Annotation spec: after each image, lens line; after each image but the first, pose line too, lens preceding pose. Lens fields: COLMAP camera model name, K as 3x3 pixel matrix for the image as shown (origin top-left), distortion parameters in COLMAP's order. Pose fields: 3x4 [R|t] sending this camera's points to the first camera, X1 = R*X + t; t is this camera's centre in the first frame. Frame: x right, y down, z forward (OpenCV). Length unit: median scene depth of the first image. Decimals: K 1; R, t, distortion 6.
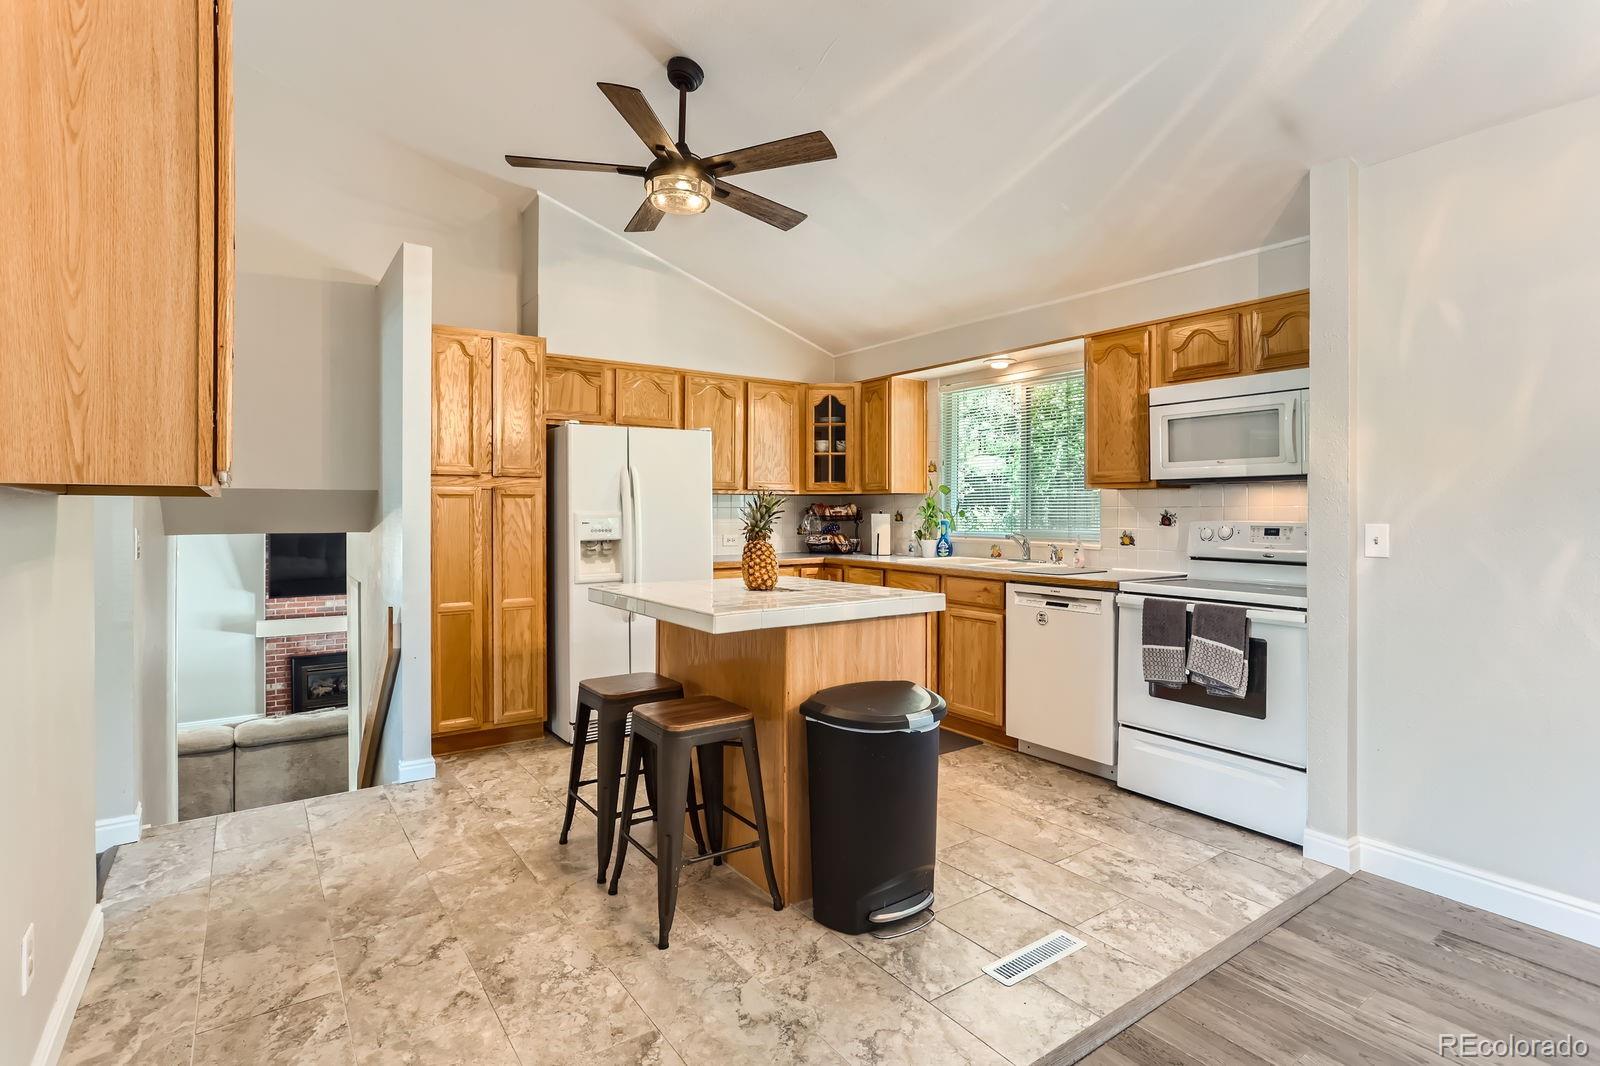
lens RADIAL K [[790.7, 0, 791.1], [0, 790.7, 508.3], [0, 0, 1]] dist [-0.045850, 0.026305]
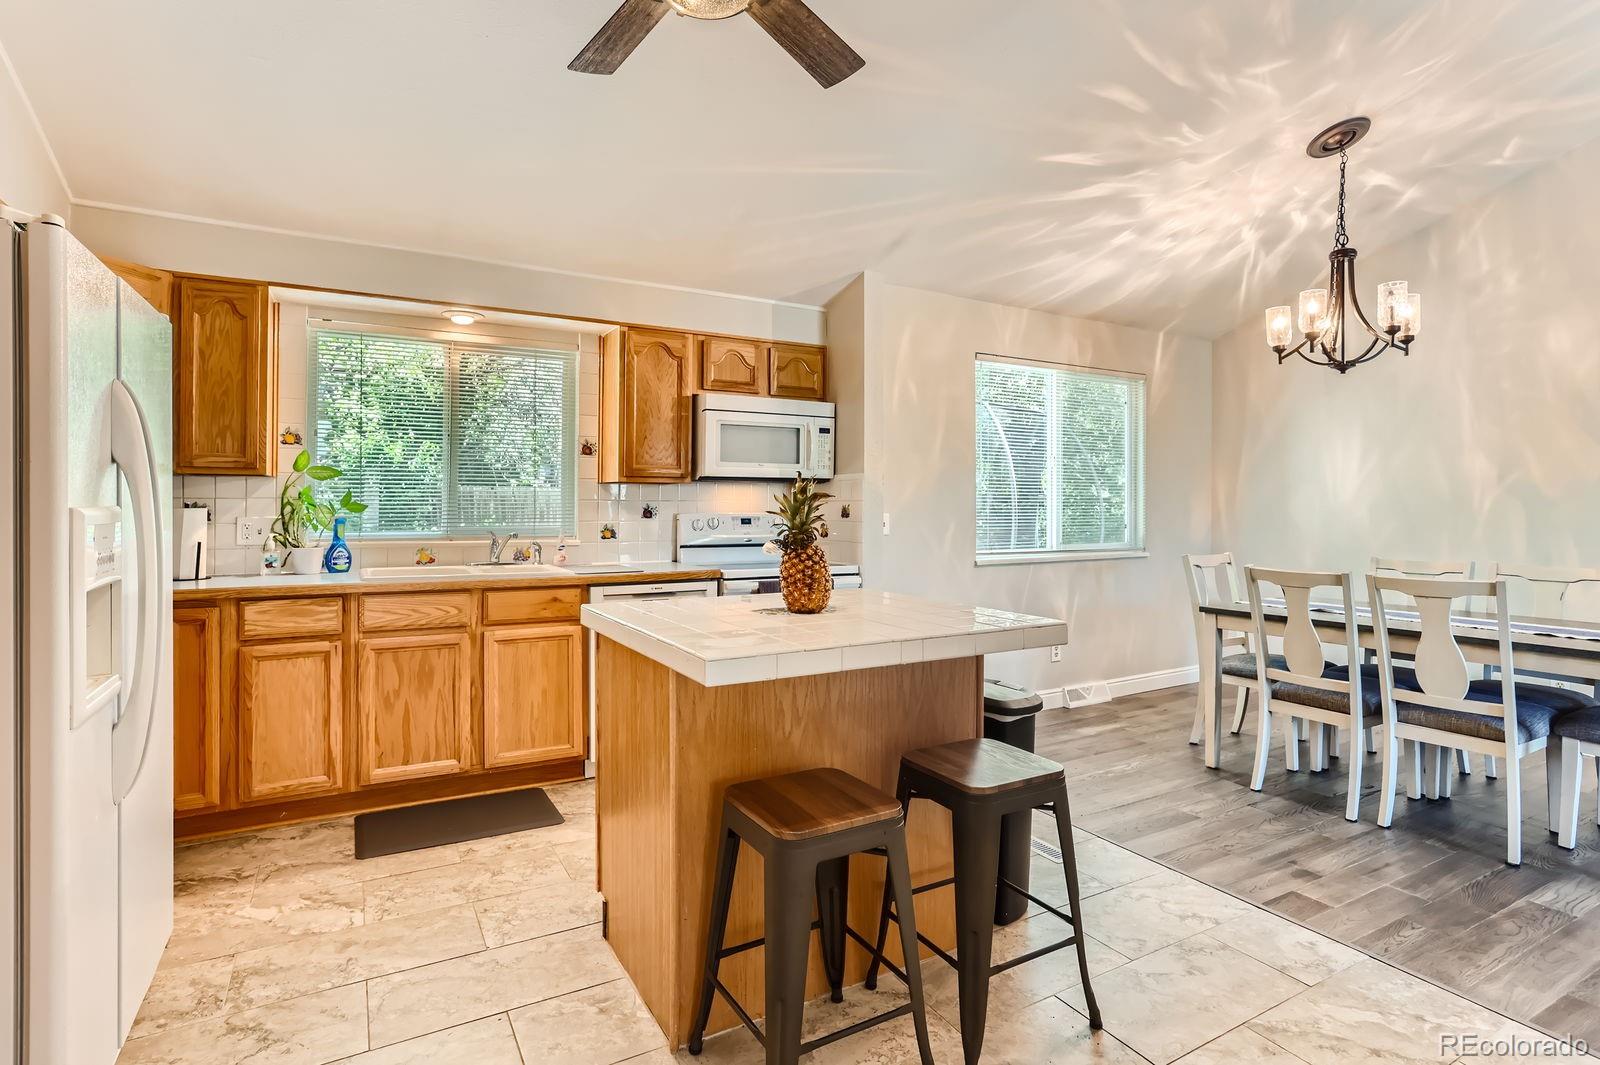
lens RADIAL K [[790.7, 0, 791.1], [0, 790.7, 507.8], [0, 0, 1]] dist [-0.045850, 0.026305]
pose [[0.095596, -0.004164, 0.995412, -0.590065], [-0.006964, 0.999964, 0.004852, 0.001278], [-0.995396, -0.007396, 0.095563, 0.721159]]
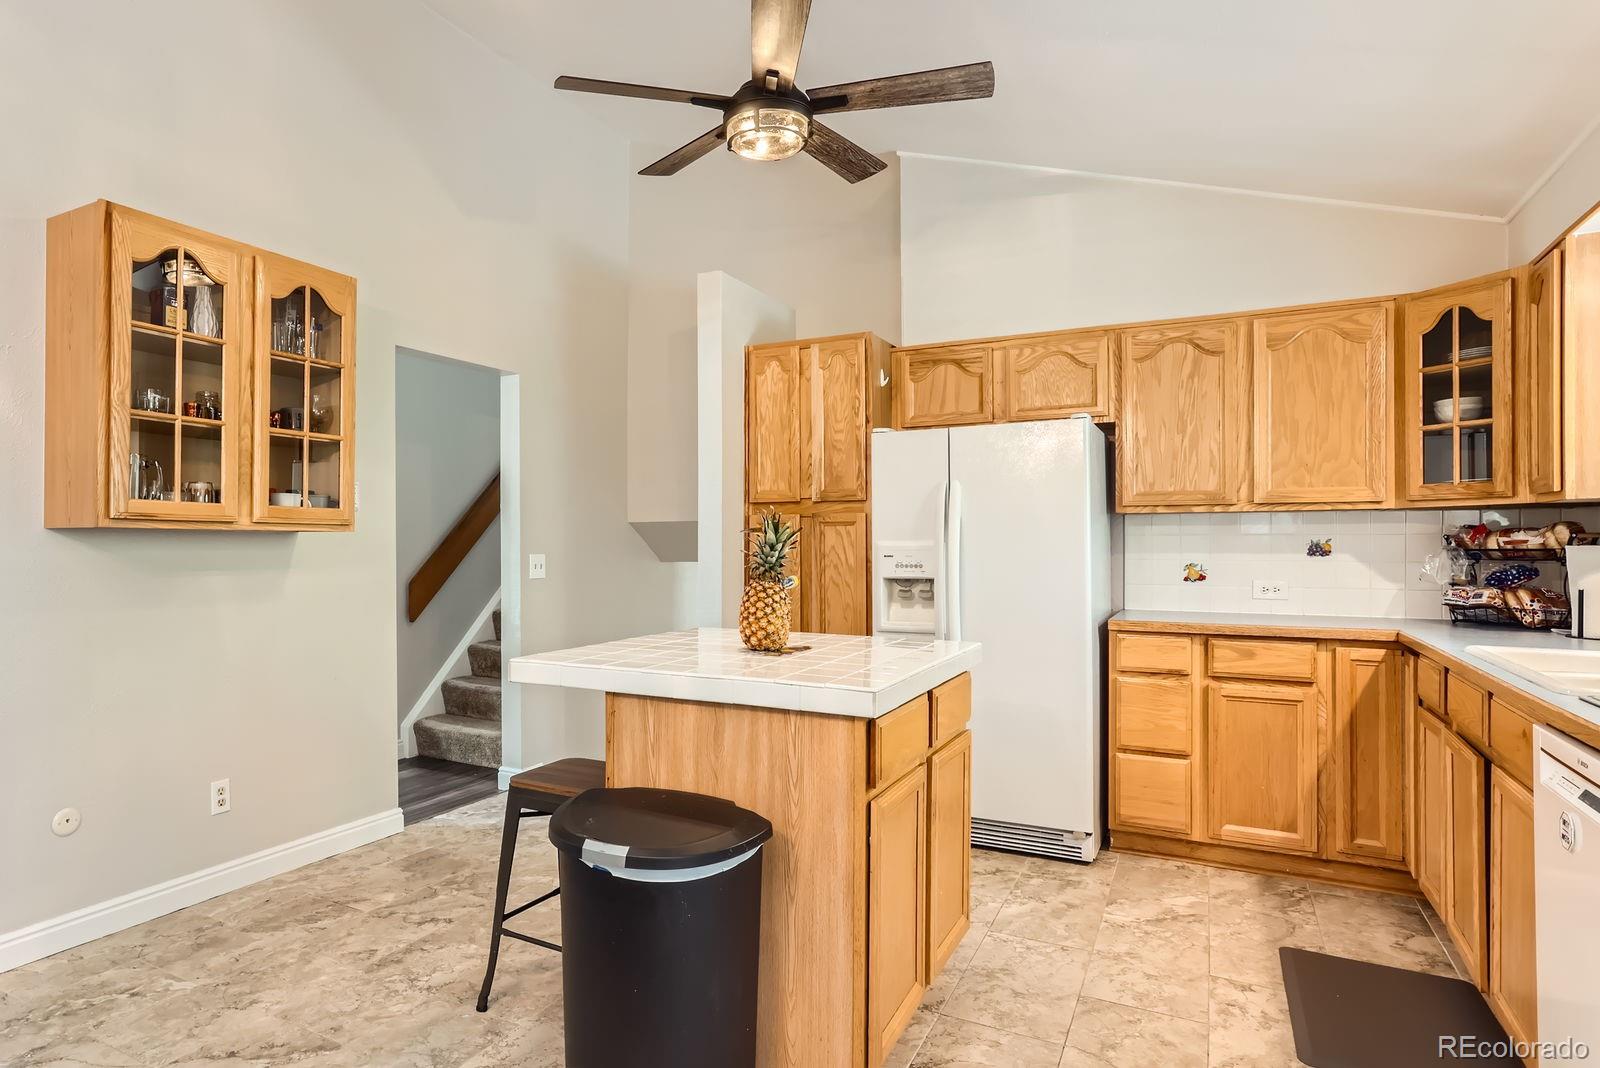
lens RADIAL K [[923.2, 0, 635.2], [0, 923.2, 539.6], [0, 0, 1]] dist [-0.012212, -0.000350]
pose [[0.394571, -0.002376, -0.918862, 0.530838], [0.005454, 0.999985, -0.000244, 0.000801], [0.918849, -0.004915, 0.394578, 0.424624]]
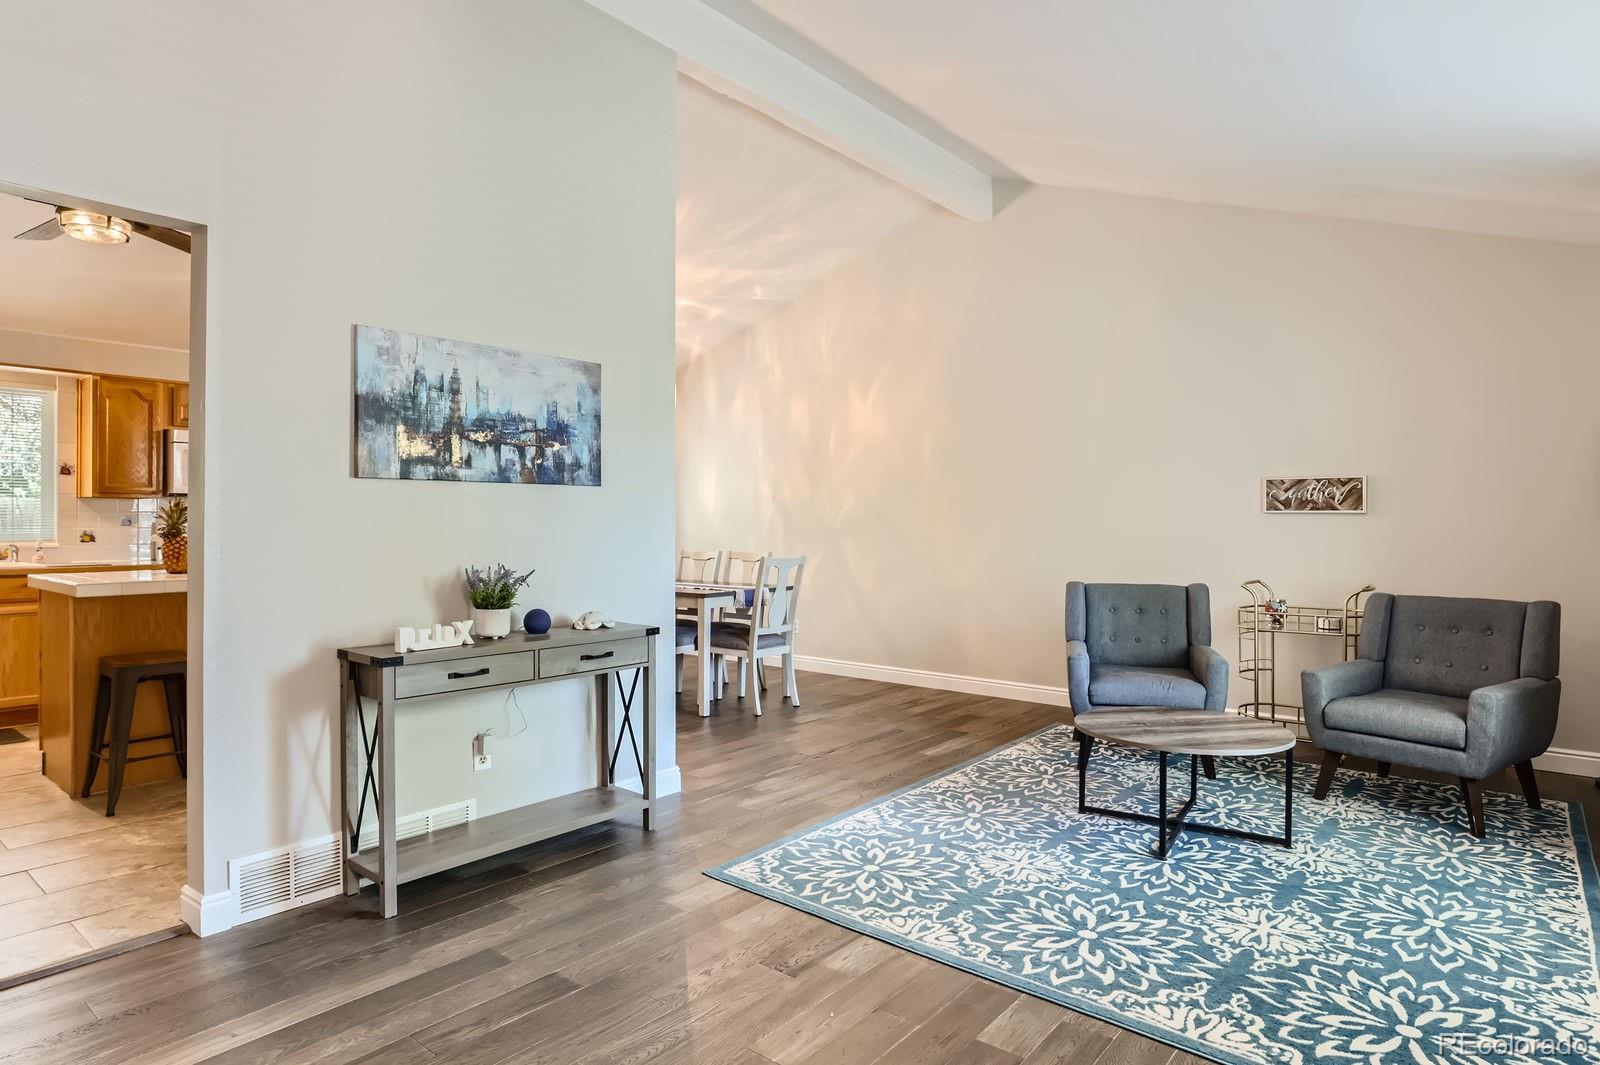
lens RADIAL K [[911.6, 0, 792.9], [0, 911.6, 525.2], [0, 0, 1]] dist [-0.006714, -0.001191]
pose [[-0.253900, -0.007249, 0.967203, -1.339678], [-0.005364, 0.999967, 0.006086, 0.005730], [-0.967216, -0.003643, -0.253931, 0.303555]]
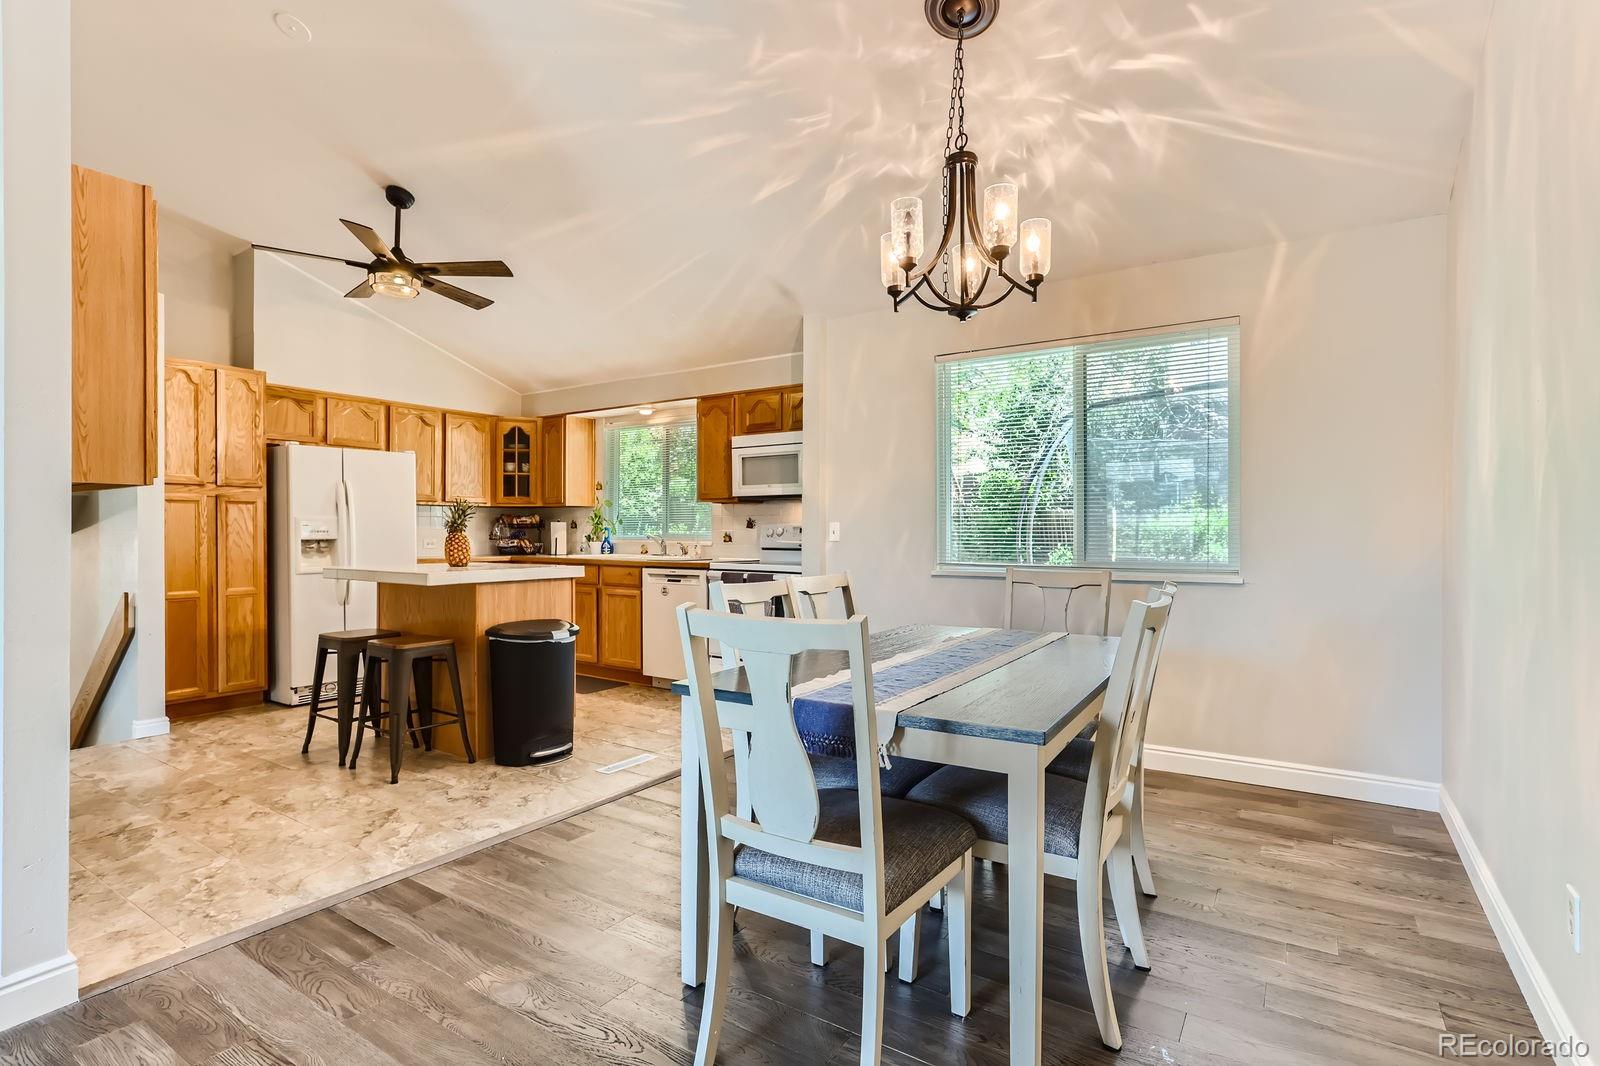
lens RADIAL K [[789.5, 0, 789.5], [0, 789.5, 538.6], [0, 0, 1]] dist [-0.041425, 0.027497]
pose [[0.933959, -0.001514, 0.357378, 0.011786], [-0.002883, 0.999927, 0.011770, 0.024795], [-0.357369, -0.012022, 0.933886, -0.443029]]
